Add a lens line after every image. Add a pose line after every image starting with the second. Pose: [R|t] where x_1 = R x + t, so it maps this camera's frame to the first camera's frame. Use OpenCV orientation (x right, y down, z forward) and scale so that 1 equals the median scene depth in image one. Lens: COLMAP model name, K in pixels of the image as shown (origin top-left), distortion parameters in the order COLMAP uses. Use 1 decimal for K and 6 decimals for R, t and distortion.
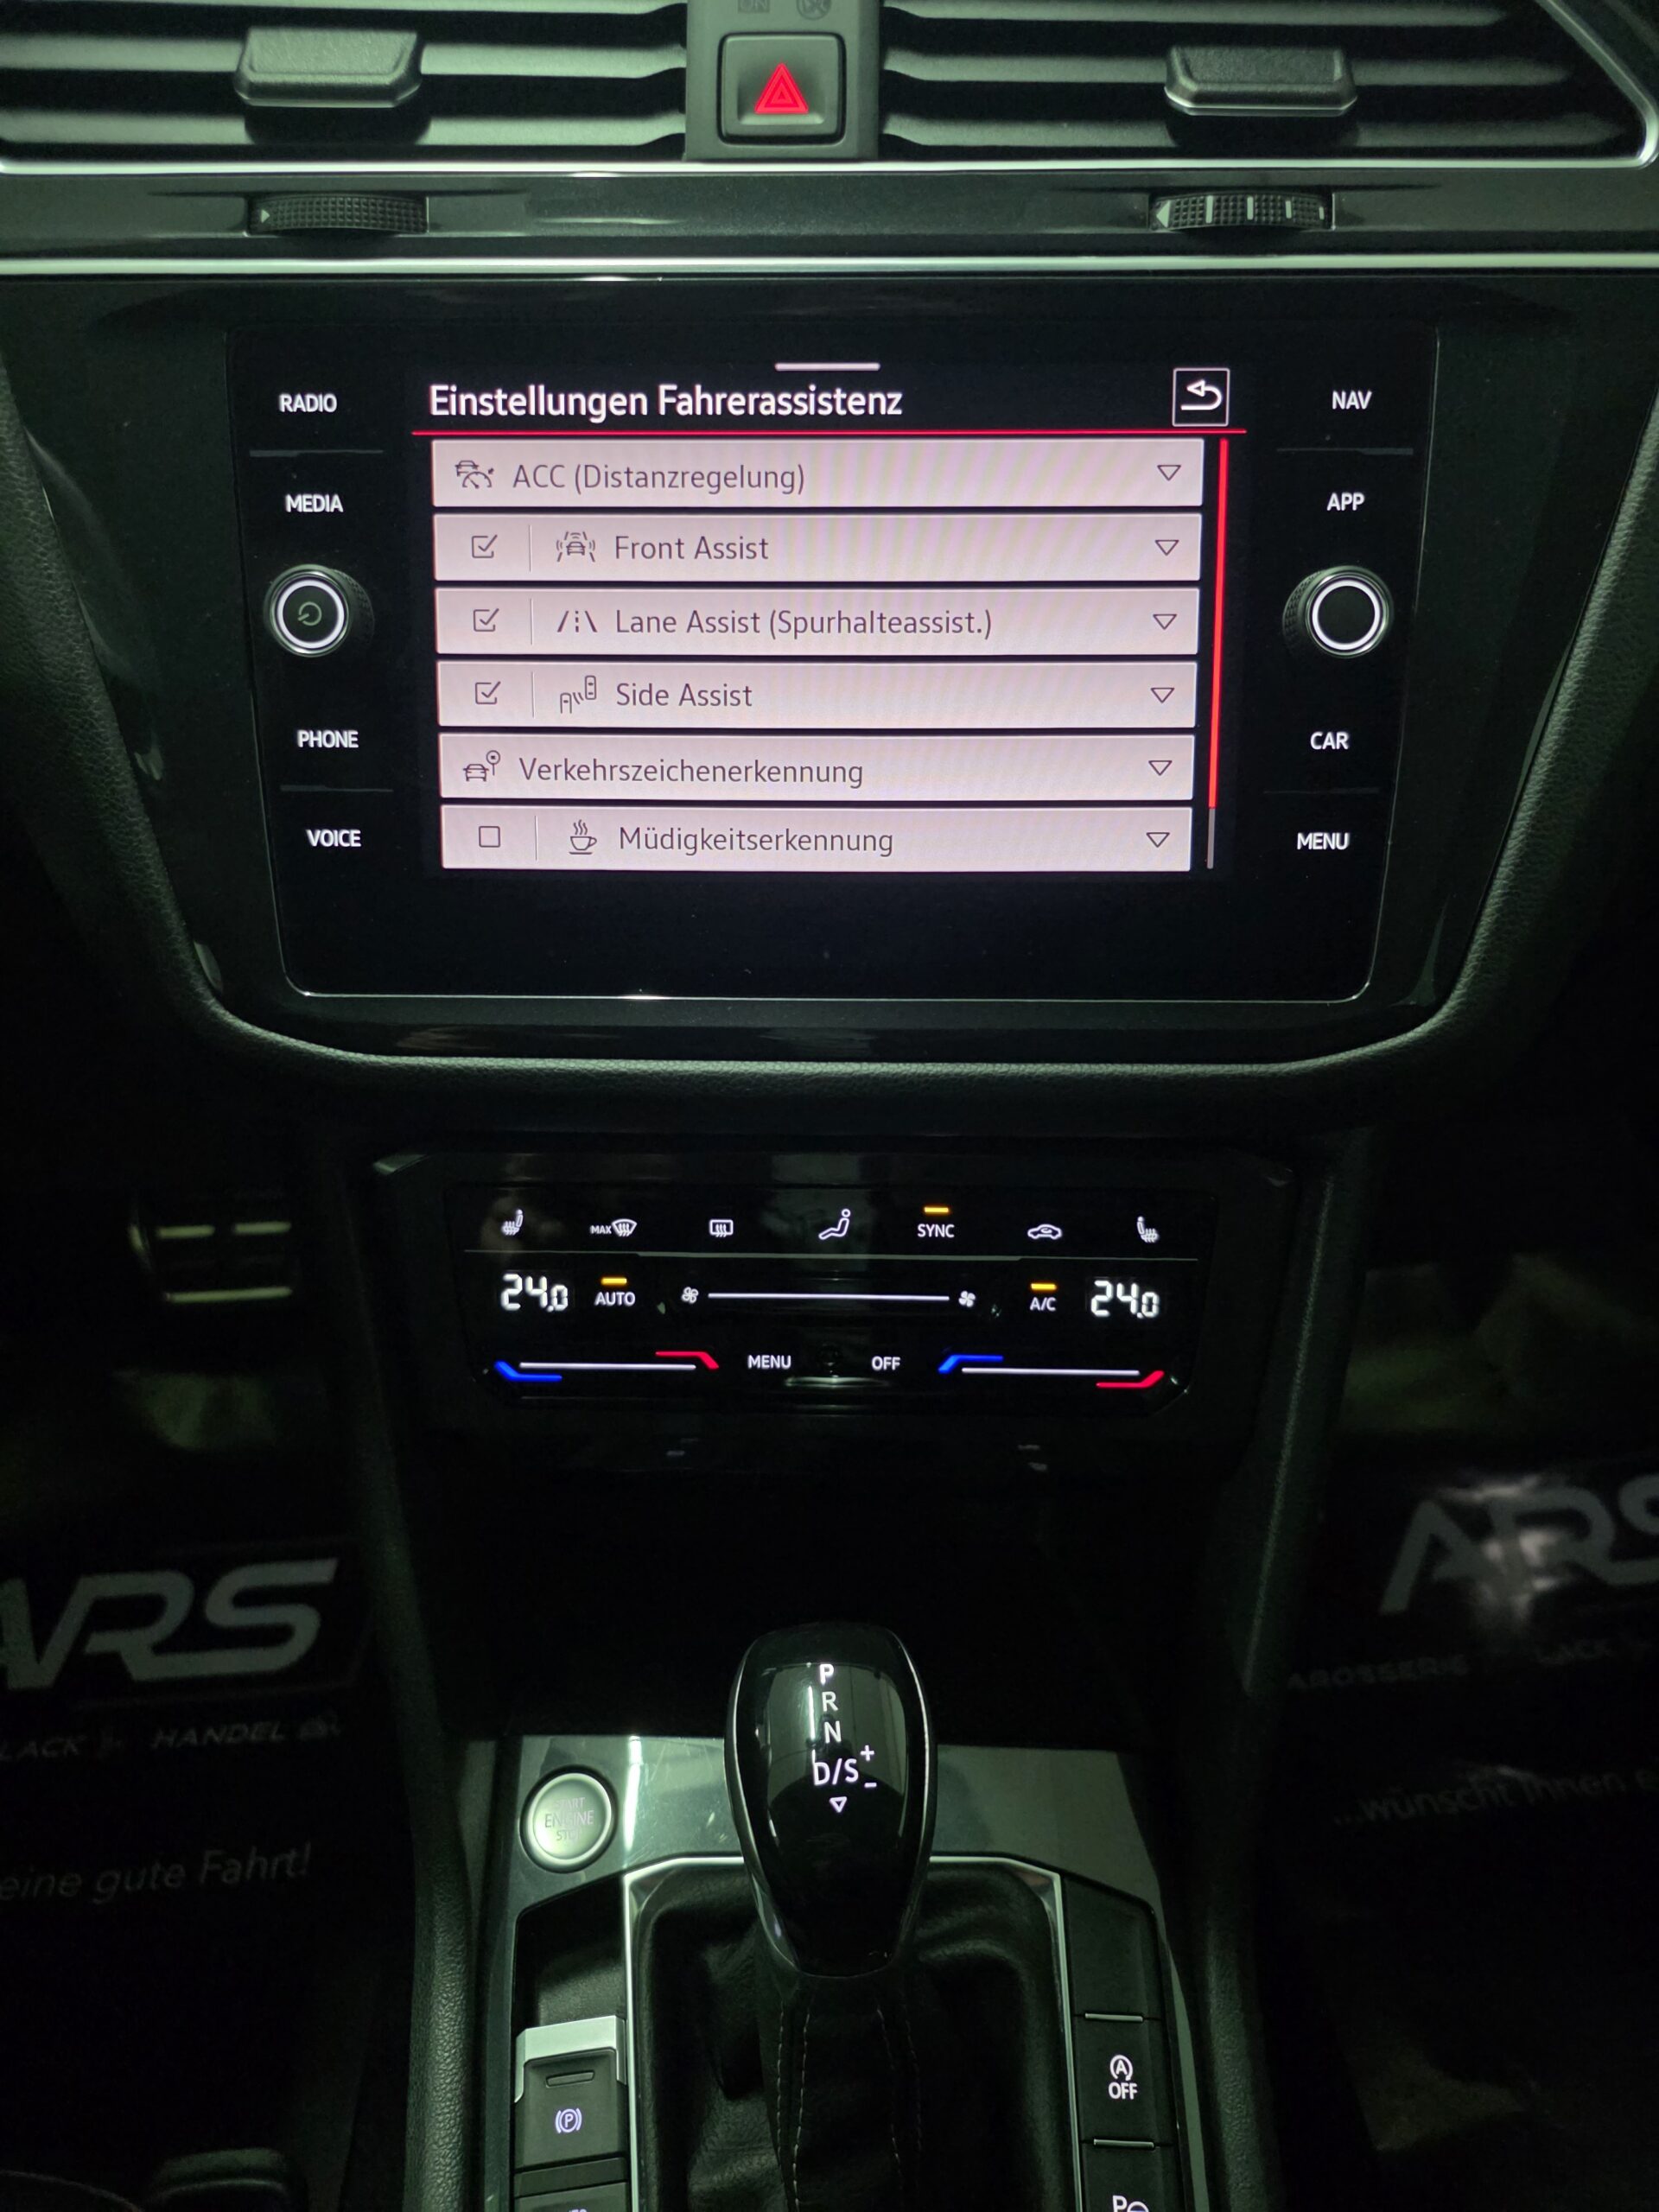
lens RADIAL K [[1566.7, 0, 829.5], [0, 1566.7, 1106.0], [0, 0, 1]] dist [-0.003423, 0.012379]
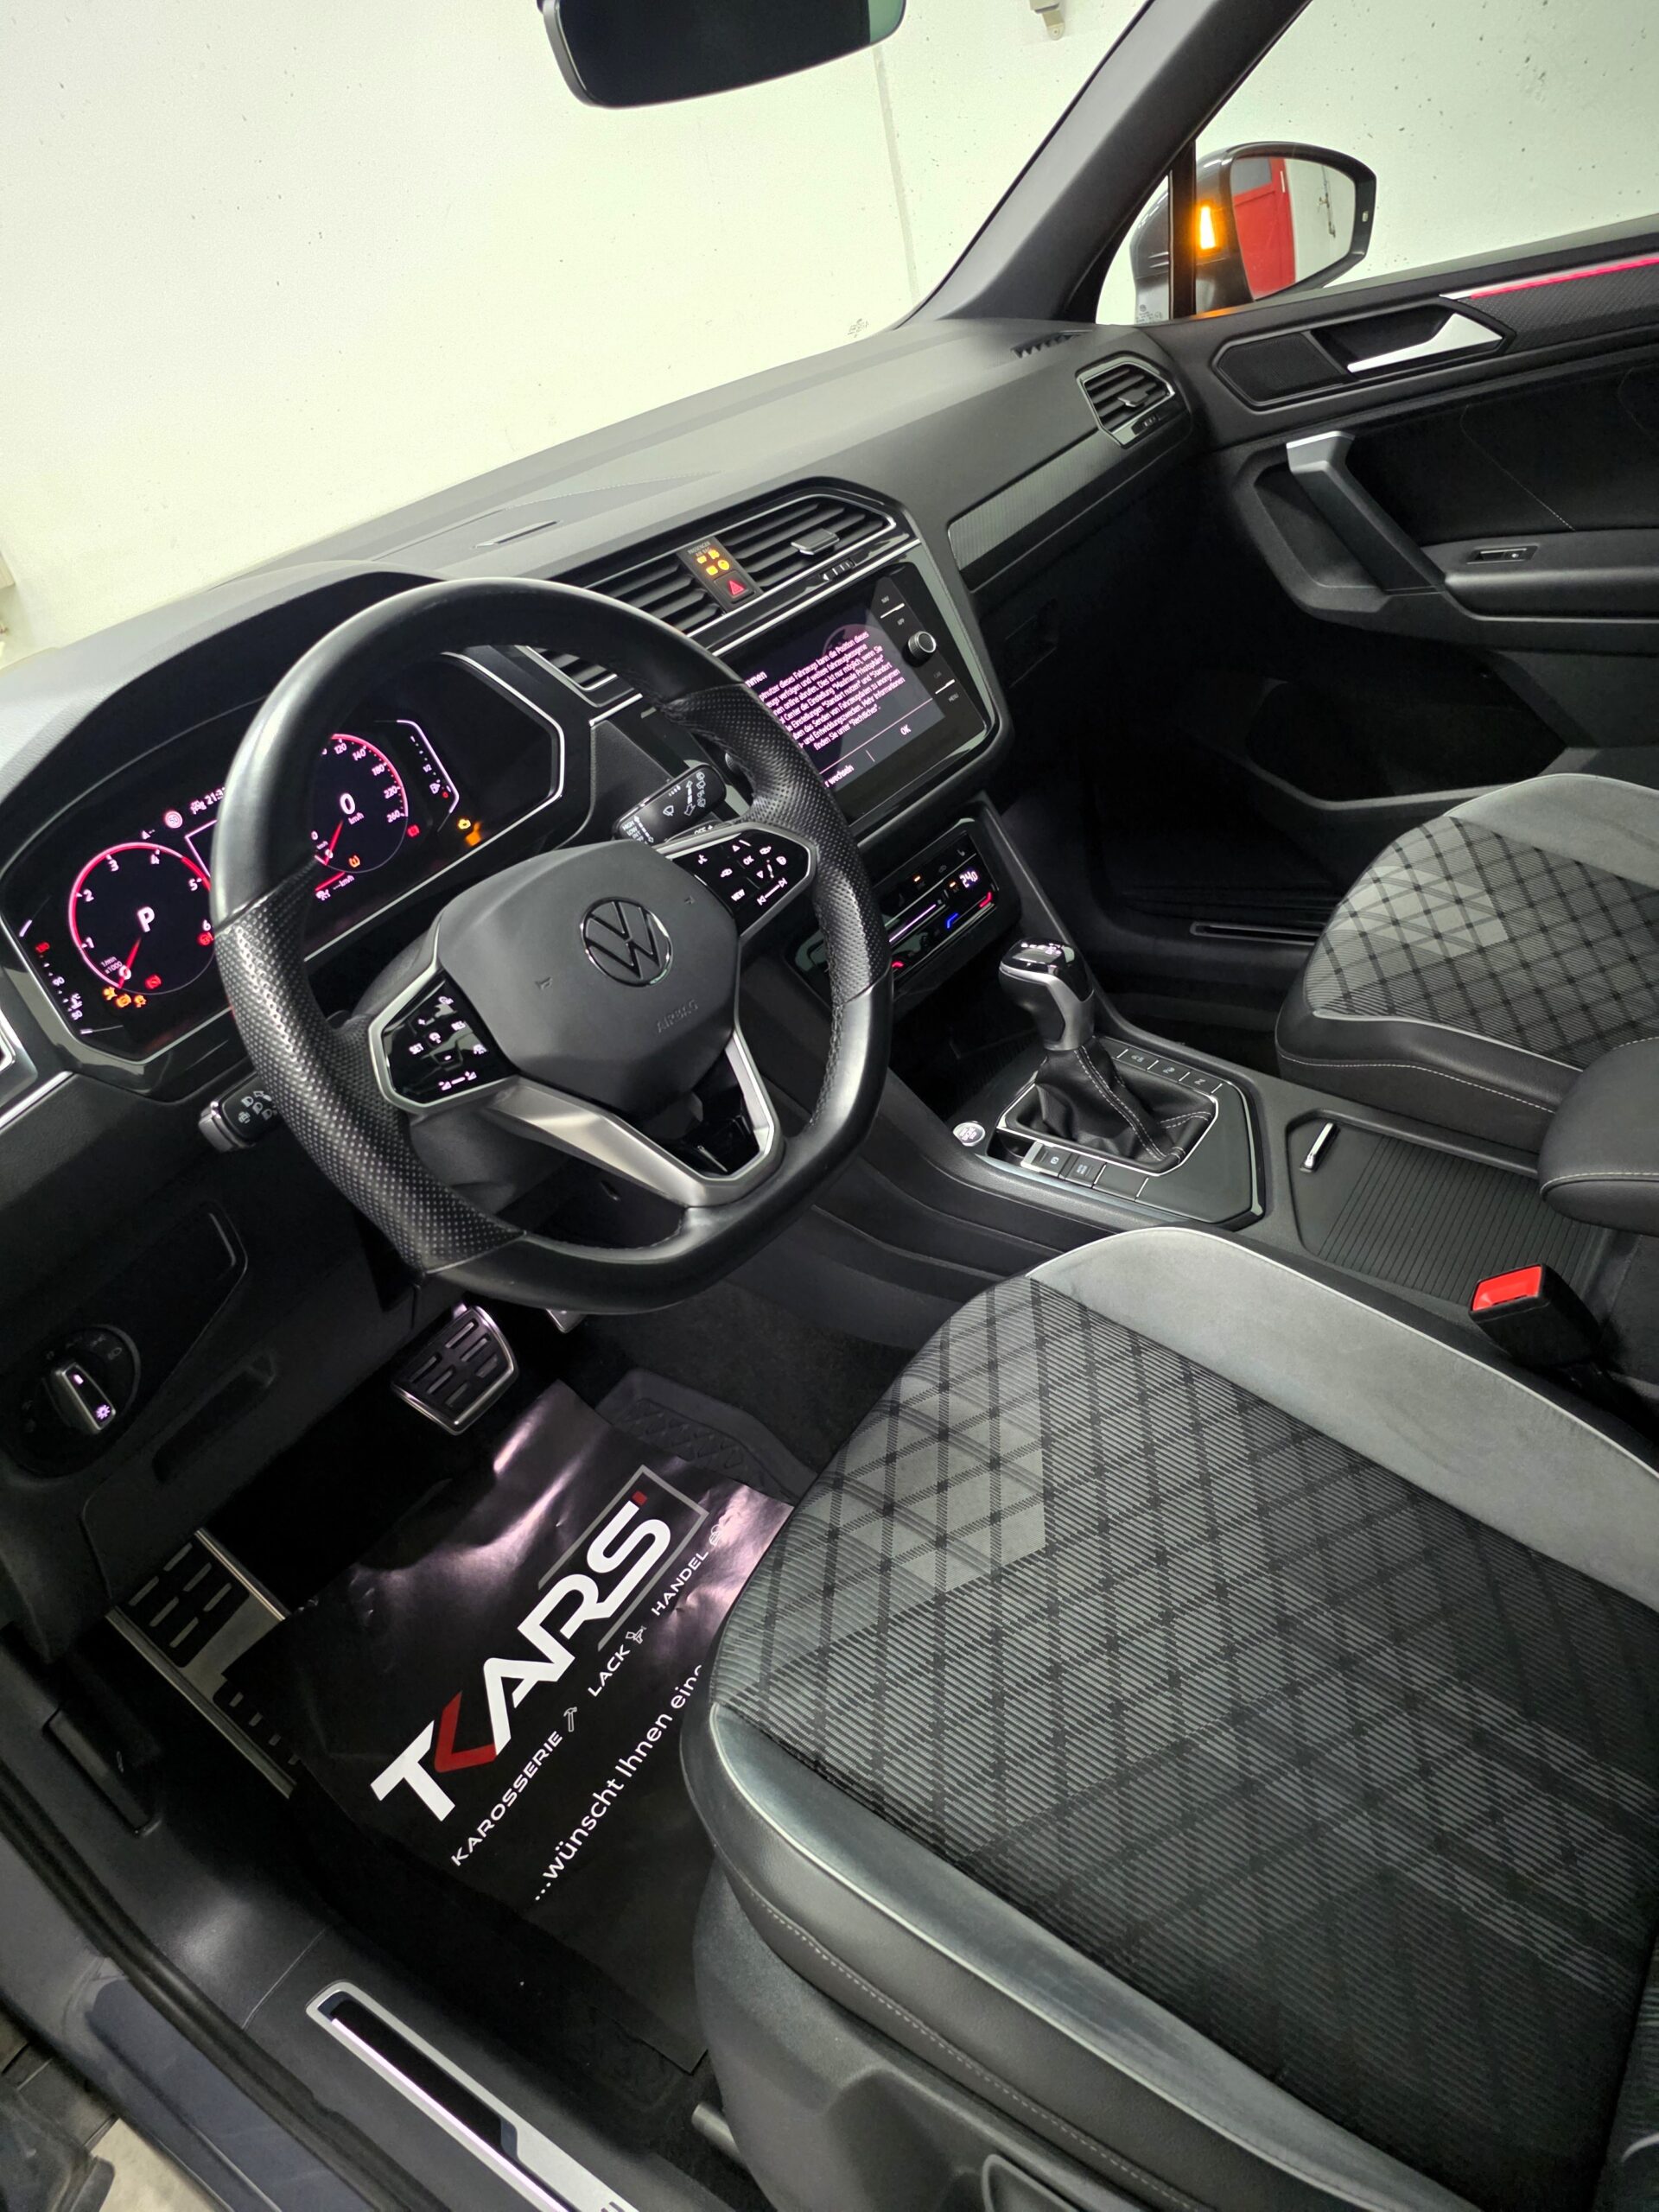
lens RADIAL K [[1467.1, 0, 838.5], [0, 1467.1, 1124.8], [0, 0, 1]] dist [0.074490, -0.103289]
pose [[0.600642, -0.538274, 0.591178, -2.365778], [0.664086, 0.747632, 0.006009, 0.370980], [-0.445218, 0.388984, 0.806519, -1.242912]]
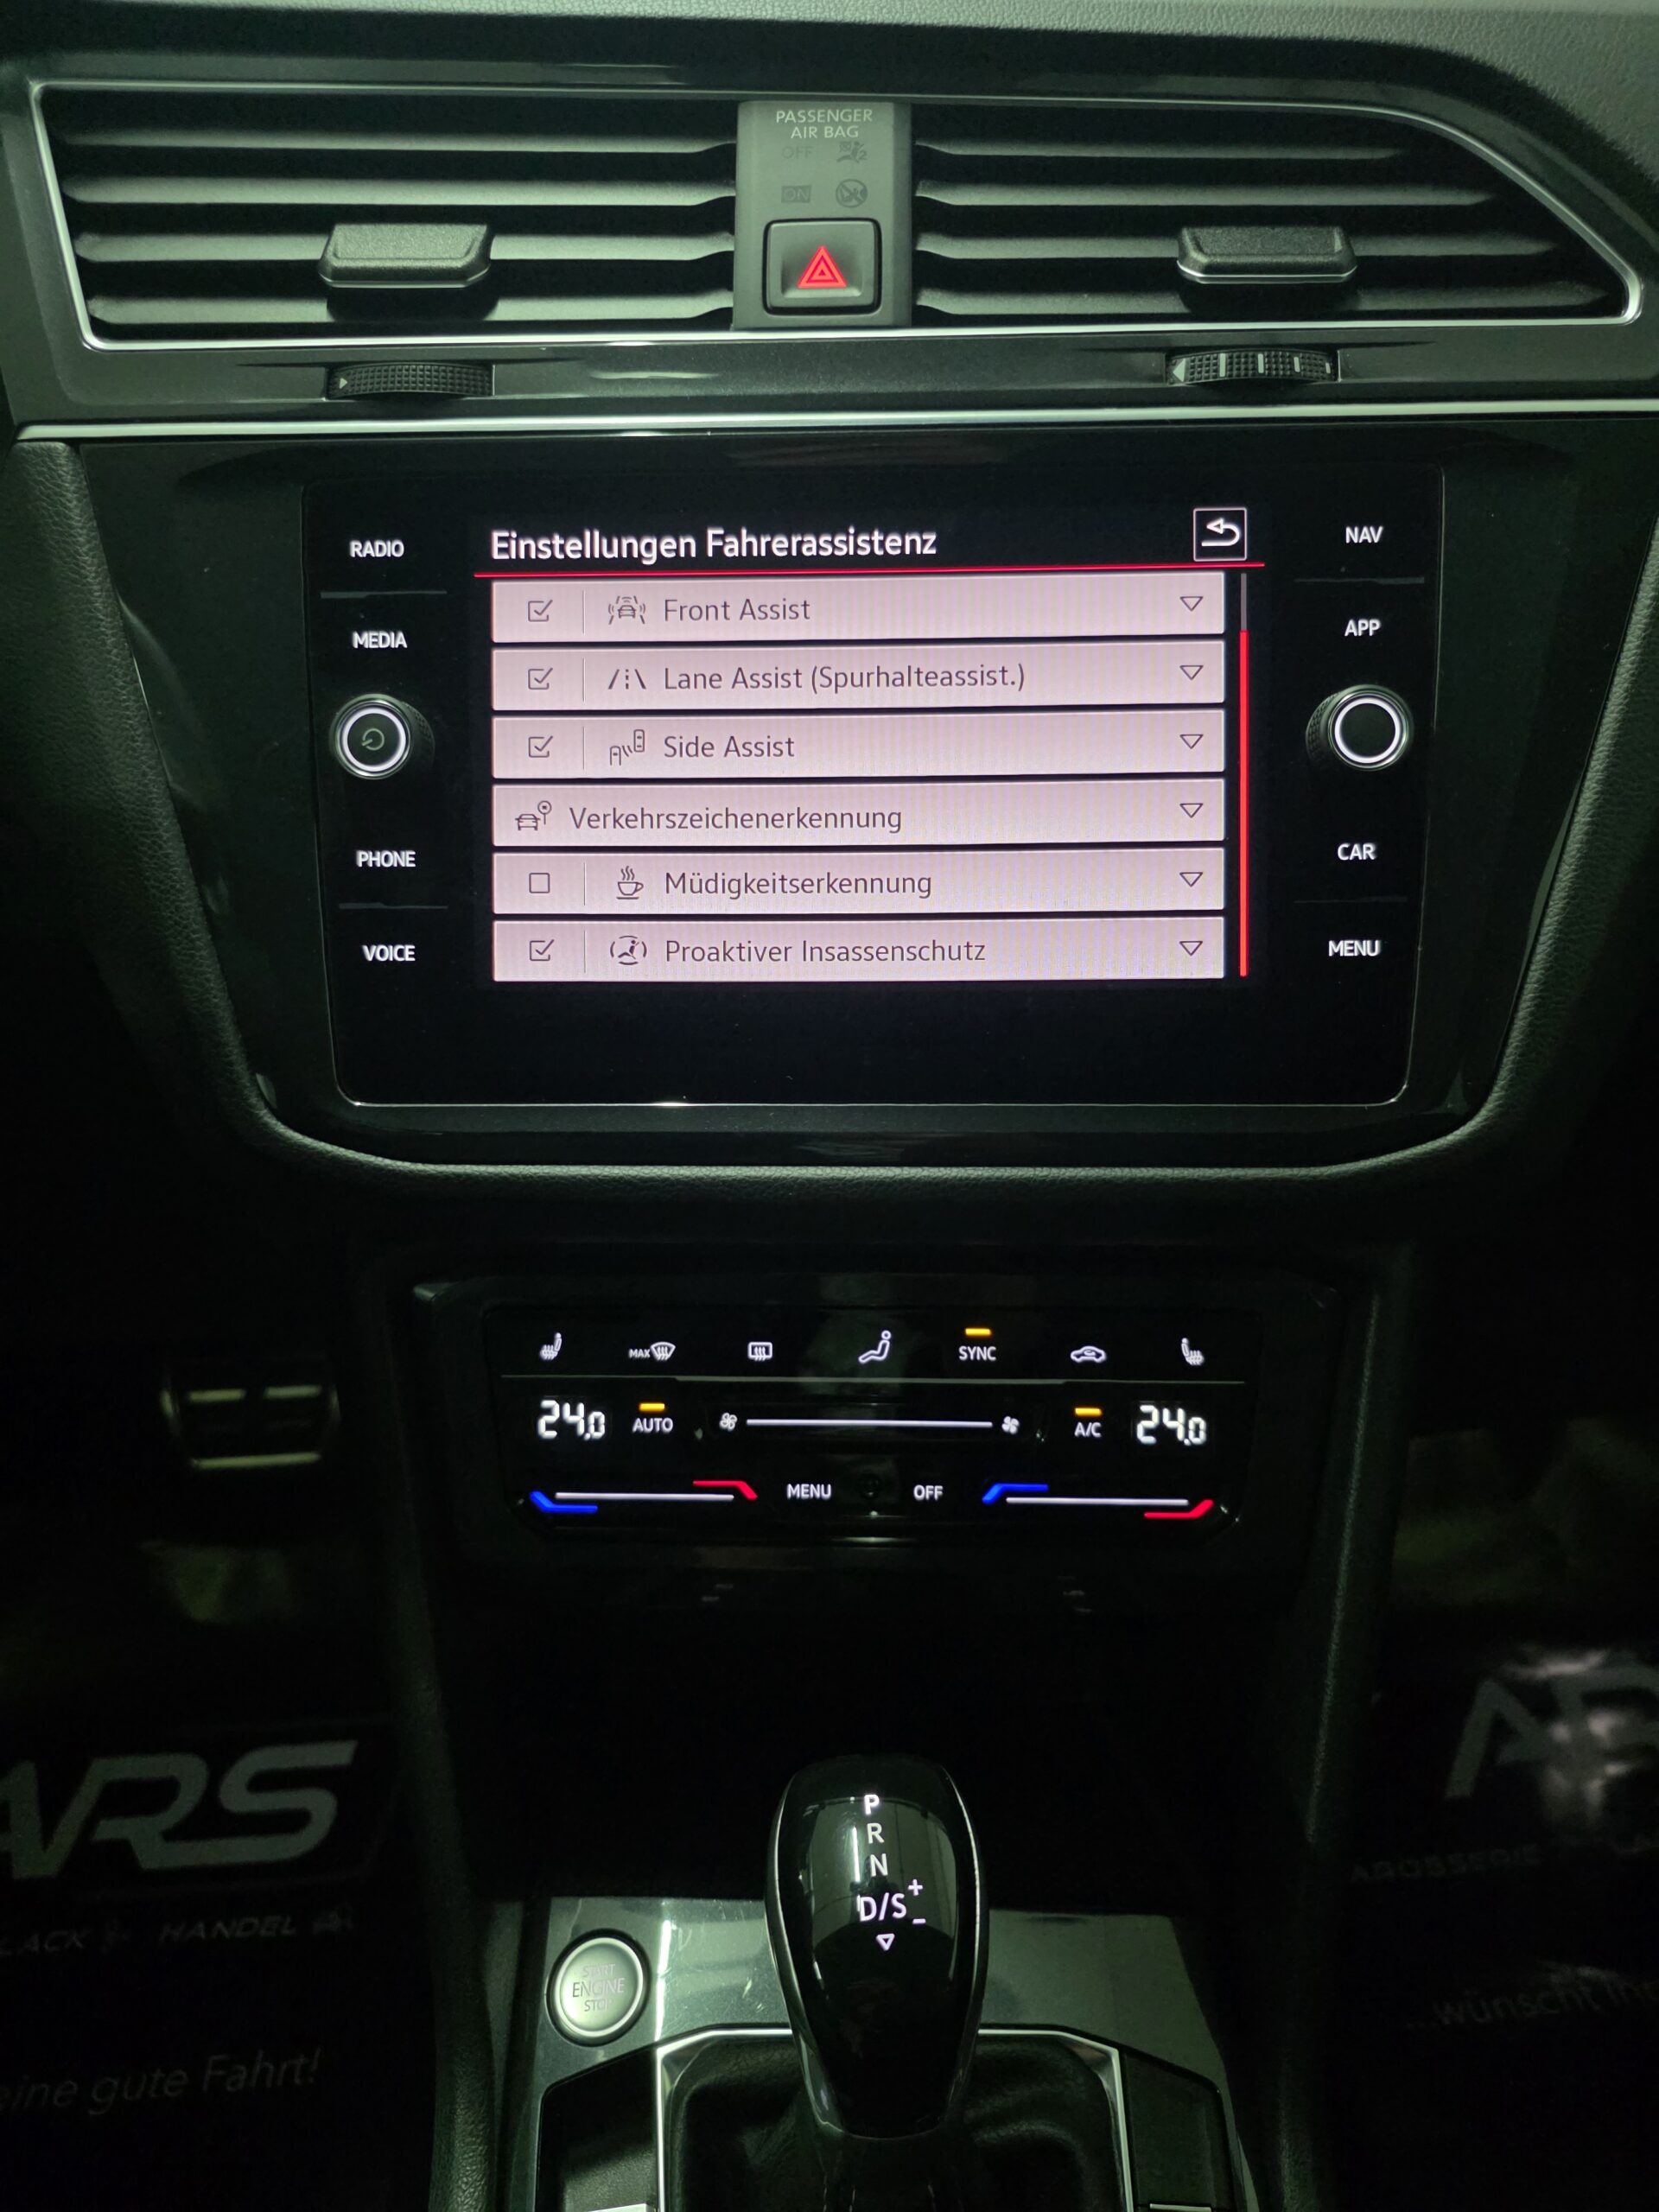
lens RADIAL K [[1562.9, 0, 834.3], [0, 1562.9, 1114.2], [0, 0, 1]] dist [0.009373, -0.004531]
pose [[0.999870, -0.005123, -0.015271, -0.008147], [0.003289, 0.993037, -0.117755, 0.055717], [0.015767, 0.117690, 0.992925, -0.004238]]
